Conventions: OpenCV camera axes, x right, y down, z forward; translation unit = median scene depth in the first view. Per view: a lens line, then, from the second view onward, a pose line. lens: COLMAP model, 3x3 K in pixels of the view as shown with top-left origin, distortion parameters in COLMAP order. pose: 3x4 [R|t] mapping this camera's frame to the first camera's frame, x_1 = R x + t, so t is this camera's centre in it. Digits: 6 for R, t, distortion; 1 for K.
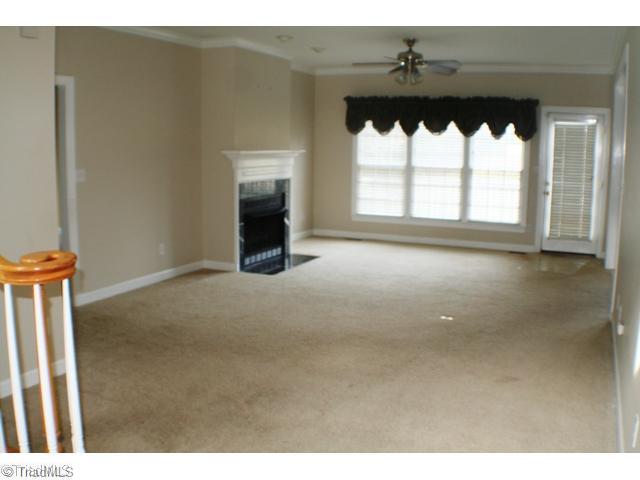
lens RADIAL K [[625.3, 0, 320.0], [0, 625.3, 240.0], [0, 0, 1]] dist [-0.213063, 0.043138]
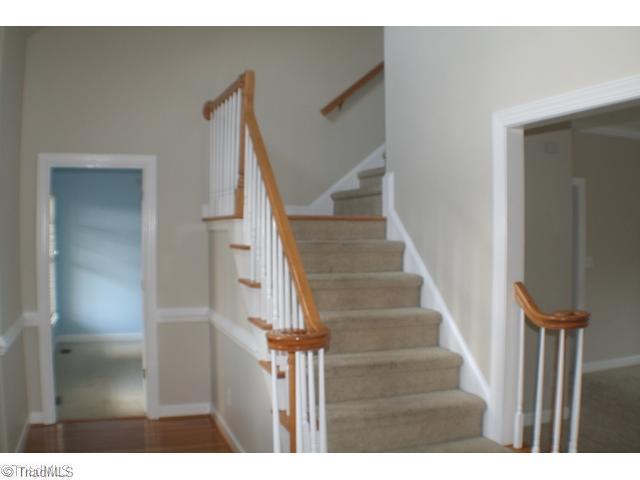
lens RADIAL K [[625.3, 0, 320.0], [0, 625.3, 240.0], [0, 0, 1]] dist [-0.213063, 0.043138]
pose [[0.703887, -0.000836, -0.710311, 0.163433], [-0.101962, 0.989524, -0.102204, 0.061456], [0.702956, 0.144365, 0.696428, -0.487074]]
